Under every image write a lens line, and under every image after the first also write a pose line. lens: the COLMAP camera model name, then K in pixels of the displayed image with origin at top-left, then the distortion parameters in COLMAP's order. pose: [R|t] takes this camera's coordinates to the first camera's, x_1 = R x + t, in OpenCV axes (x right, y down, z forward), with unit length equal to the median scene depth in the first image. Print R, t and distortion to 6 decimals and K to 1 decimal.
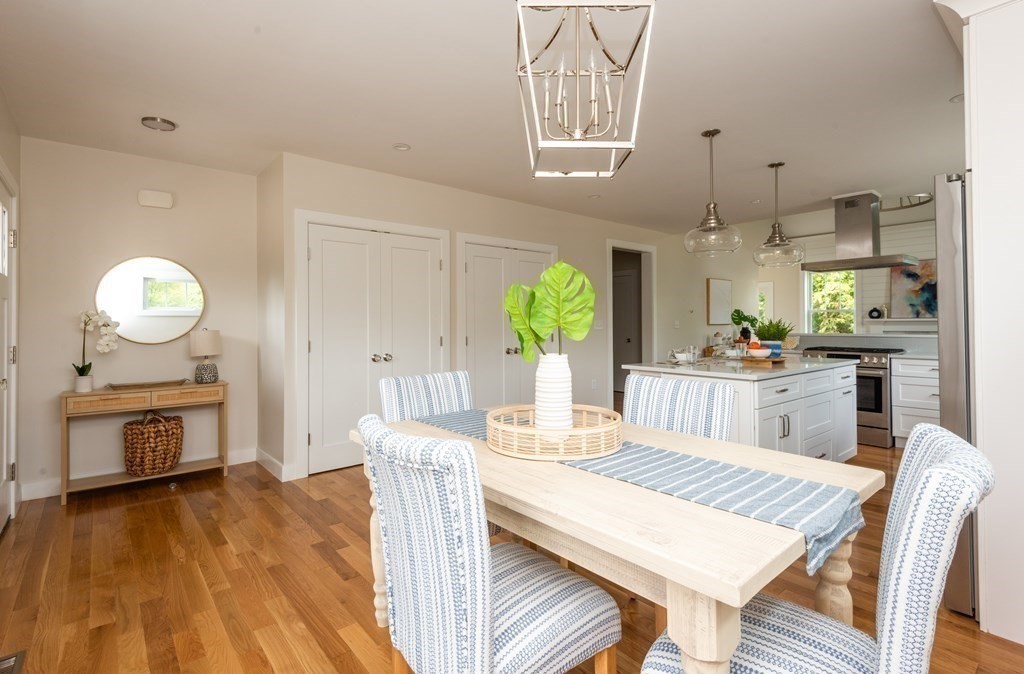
lens RADIAL K [[483.4, 0, 510.6], [0, 483.4, 320.9], [0, 0, 1]] dist [0.002580, -0.000523]
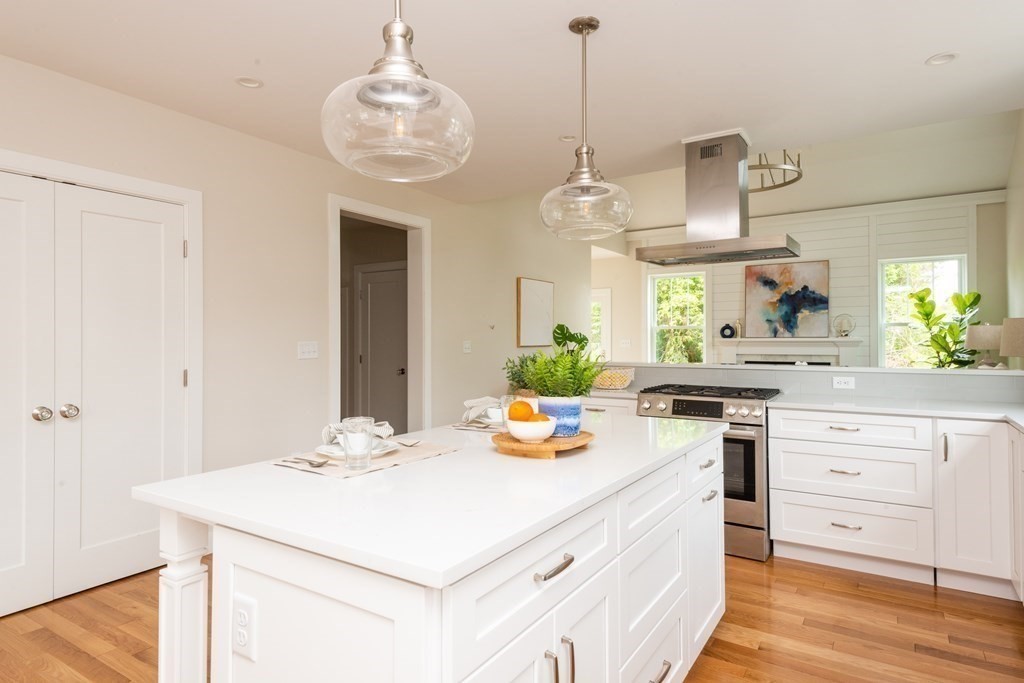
lens RADIAL K [[575.9, 0, 494.1], [0, 575.9, 335.6], [0, 0, 1]] dist [0.005803, 0.000397]
pose [[0.961991, 0.004538, 0.273043, 0.150564], [-0.003925, 0.999988, -0.002793, -0.004883], [-0.273053, 0.001616, 0.961998, 0.230054]]
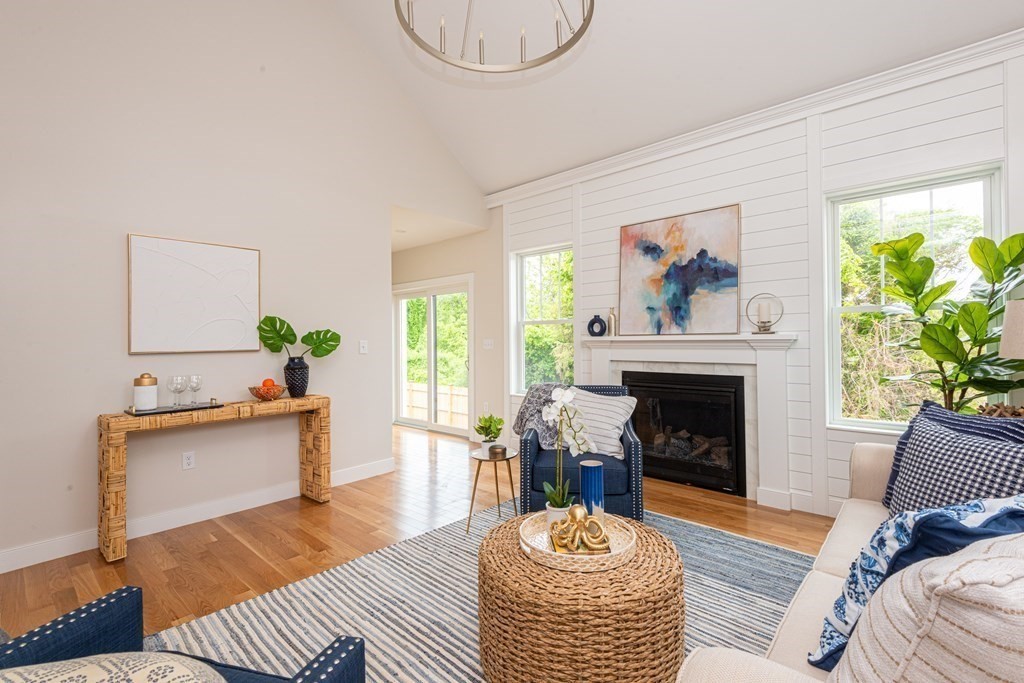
lens RADIAL K [[449.0, 0, 494.5], [0, 449.0, 339.4], [0, 0, 1]] dist [-0.017996, -0.000268]
pose [[0.994141, -0.004005, 0.108016, 0.630001], [0.003615, 0.999986, 0.003811, -0.003834], [-0.108030, -0.003398, 0.994142, 0.568861]]
